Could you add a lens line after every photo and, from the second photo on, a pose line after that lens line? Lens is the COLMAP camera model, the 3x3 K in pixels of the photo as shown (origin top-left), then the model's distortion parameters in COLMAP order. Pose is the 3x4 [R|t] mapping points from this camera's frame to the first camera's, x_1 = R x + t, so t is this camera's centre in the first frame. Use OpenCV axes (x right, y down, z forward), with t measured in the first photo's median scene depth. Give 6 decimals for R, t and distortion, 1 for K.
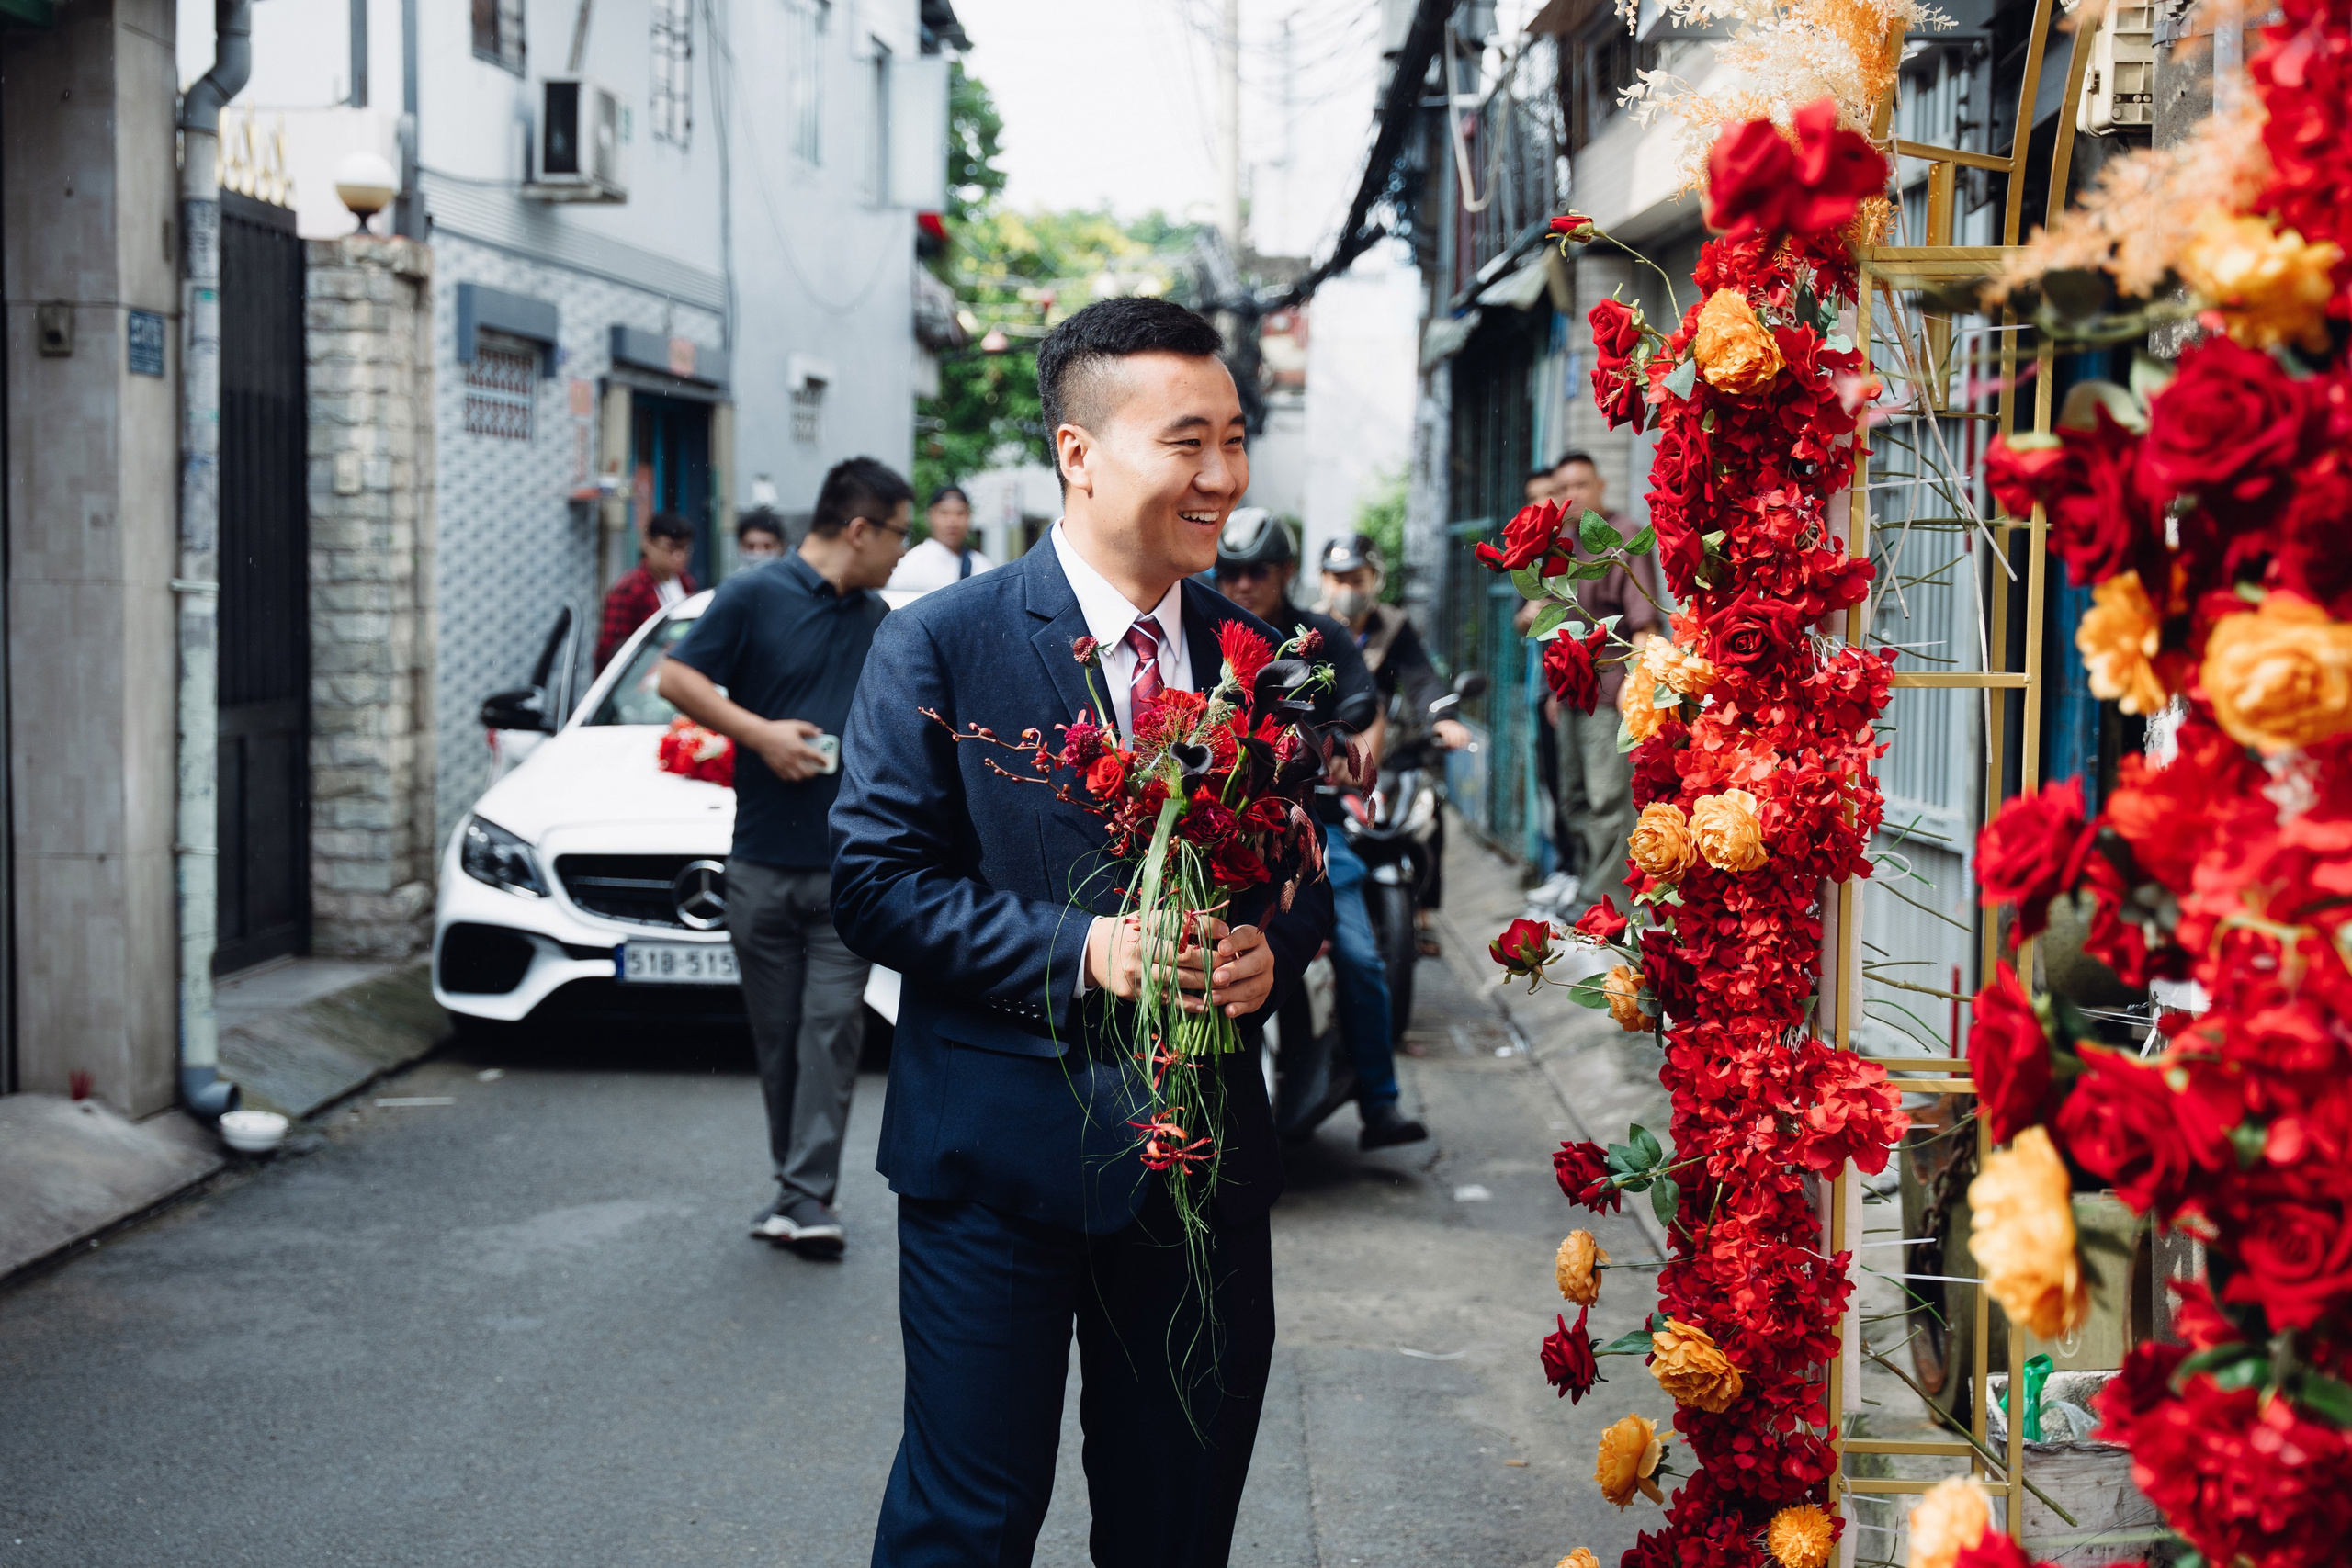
lens RADIAL K [[3424.2, 0, 1176.0], [0, 3424.2, 784.0], [0, 0, 1]] dist [0.008201, 0.004229]
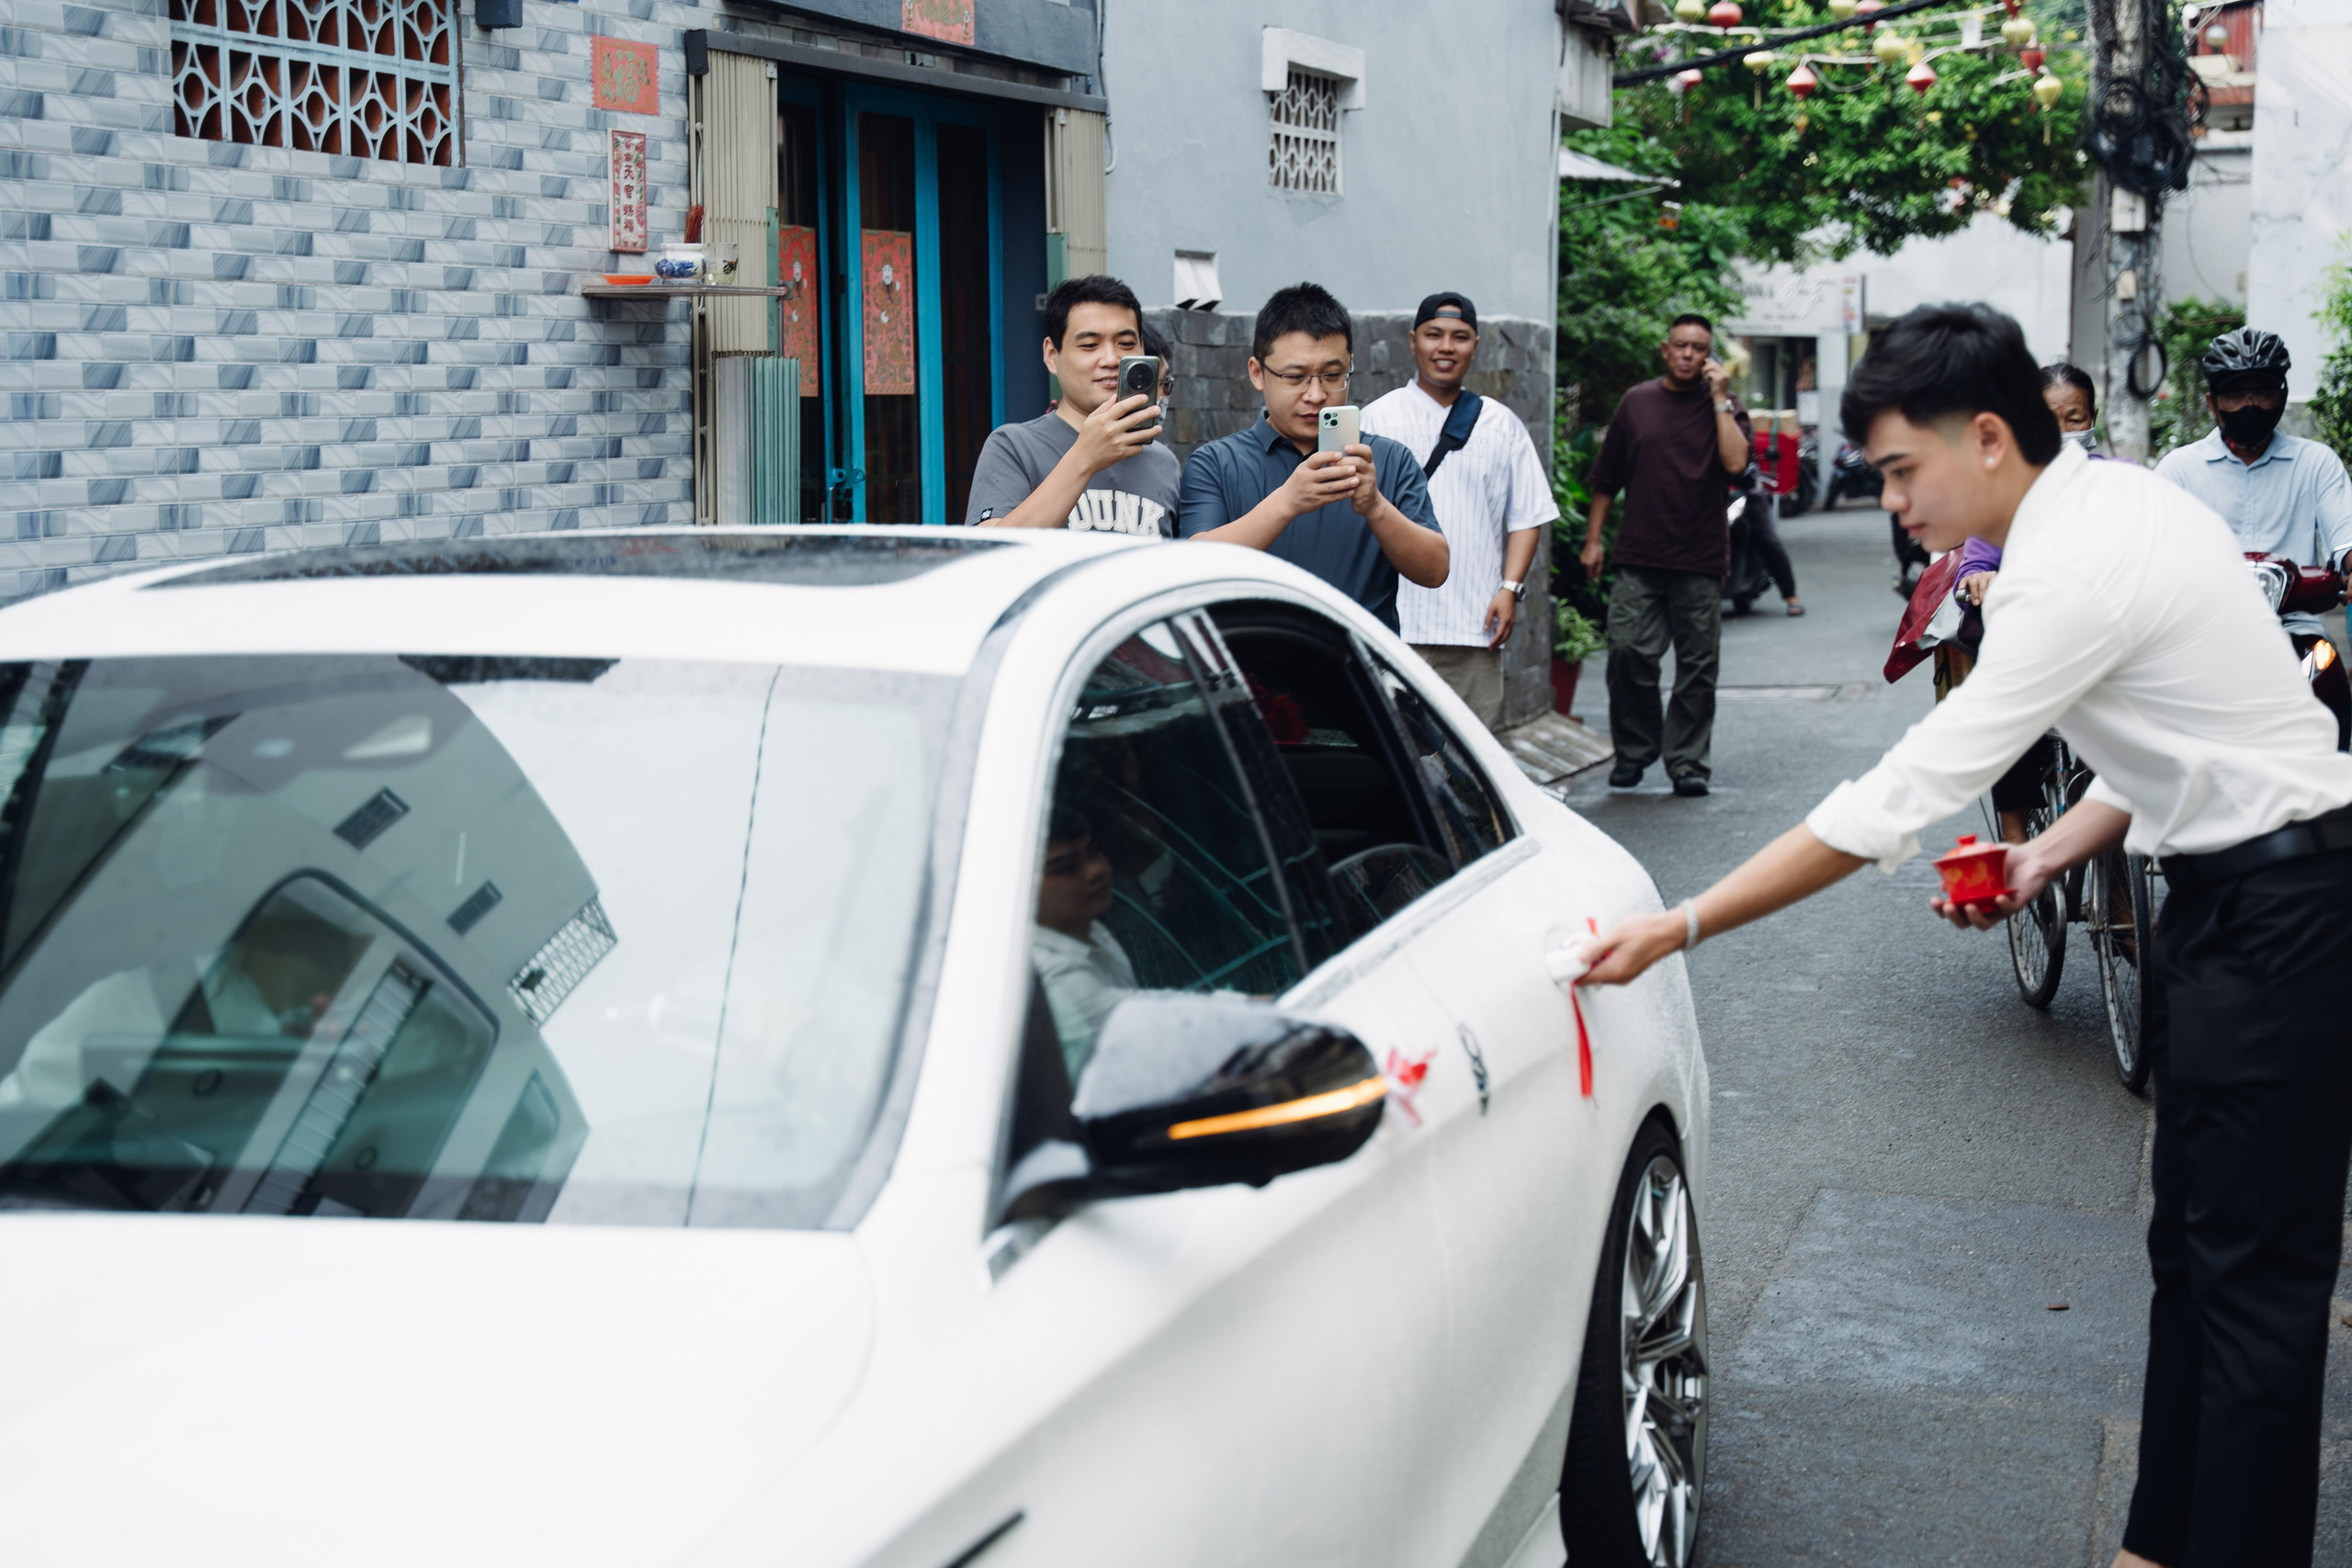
lens RADIAL K [[4098.7, 0, 1176.0], [0, 4098.7, 784.0], [0, 0, 1]] dist [0.218084, 0.095171]
pose [[0.977201, -0.000407, -0.212315, 0.014025], [0.007264, 0.999477, 0.031518, -0.026814], [0.212191, -0.032341, 0.976693, 0.367493]]
